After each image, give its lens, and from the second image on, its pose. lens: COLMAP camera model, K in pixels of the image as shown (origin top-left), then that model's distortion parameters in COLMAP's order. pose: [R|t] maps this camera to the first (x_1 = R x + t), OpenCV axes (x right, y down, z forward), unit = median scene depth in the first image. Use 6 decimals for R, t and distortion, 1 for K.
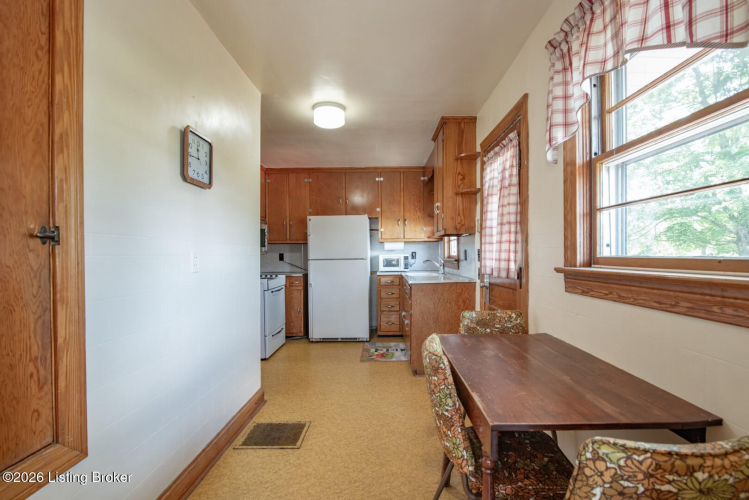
lens RADIAL K [[351.9, 0, 381.2], [0, 351.9, 250.3], [0, 0, 1]] dist [-0.018627, 0.000295]
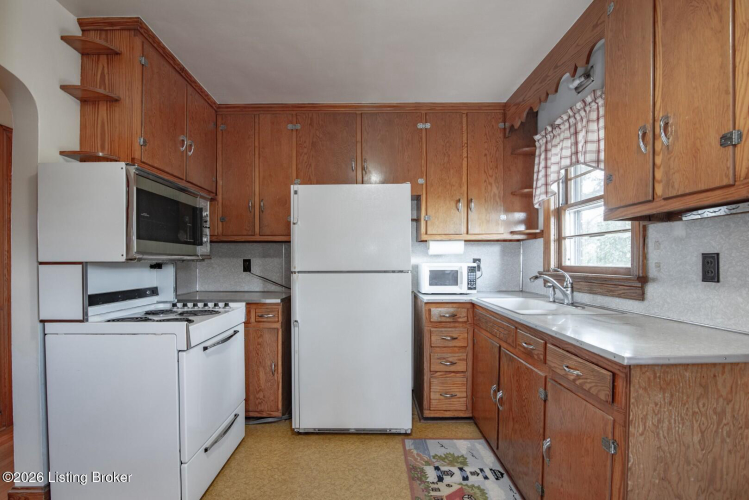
lens RADIAL K [[351.9, 0, 367.5], [0, 351.9, 258.1], [0, 0, 1]] dist [-0.018627, 0.000295]
pose [[0.999943, 0.010145, -0.003249, -0.089330], [-0.010145, 0.999949, 0.000226, 0.005140], [0.003252, -0.000193, 0.999995, 0.453802]]
